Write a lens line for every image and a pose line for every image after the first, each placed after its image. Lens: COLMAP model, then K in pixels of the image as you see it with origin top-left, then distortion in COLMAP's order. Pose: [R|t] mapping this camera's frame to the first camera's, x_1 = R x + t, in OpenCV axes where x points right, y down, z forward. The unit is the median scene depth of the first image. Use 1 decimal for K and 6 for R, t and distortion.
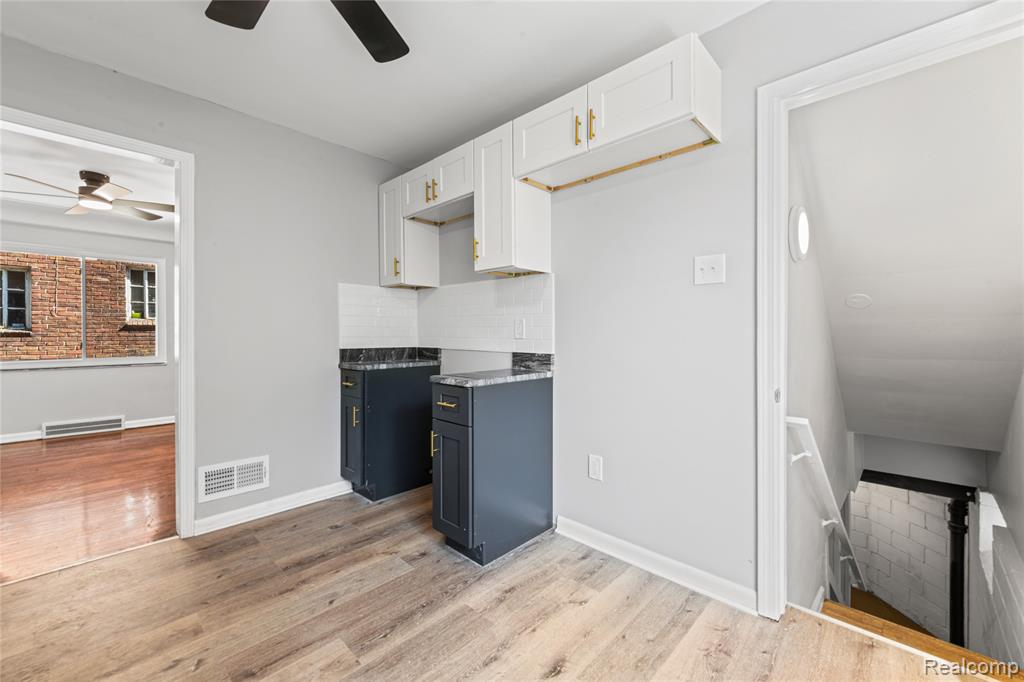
lens RADIAL K [[414.7, 0, 505.9], [0, 414.7, 337.8], [0, 0, 1]] dist [0.009850, -0.001953]
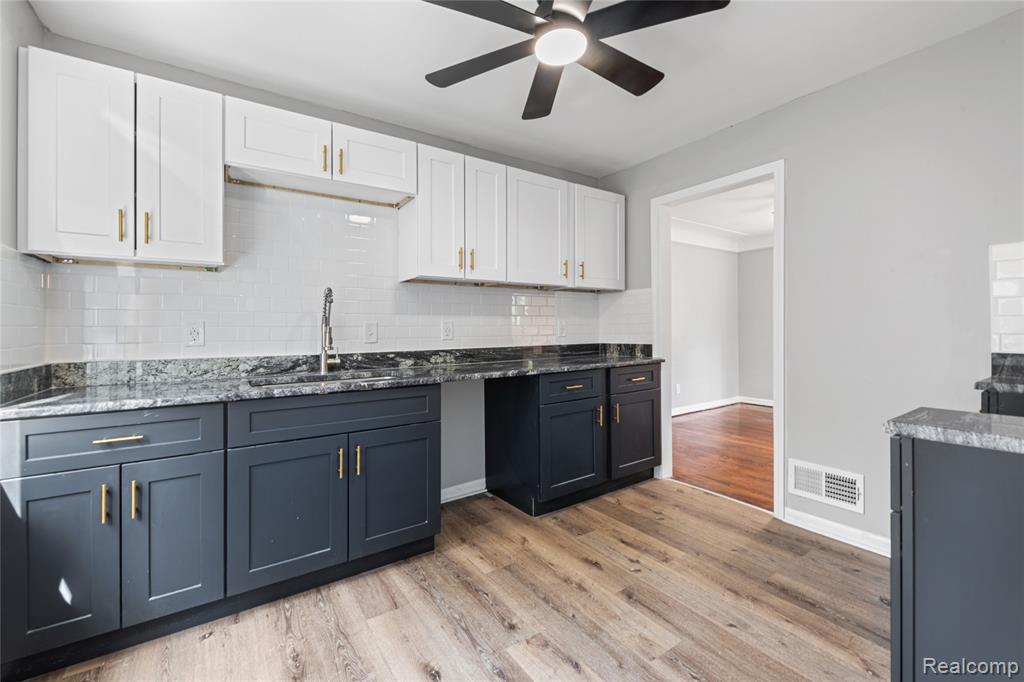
lens RADIAL K [[414.7, 0, 503.4], [0, 414.7, 331.9], [0, 0, 1]] dist [0.009850, -0.001953]
pose [[-0.198145, 0.004568, -0.980162, 0.497417], [0.000426, 0.999989, 0.004574, -0.009958], [0.980173, 0.000489, -0.198144, 0.603583]]
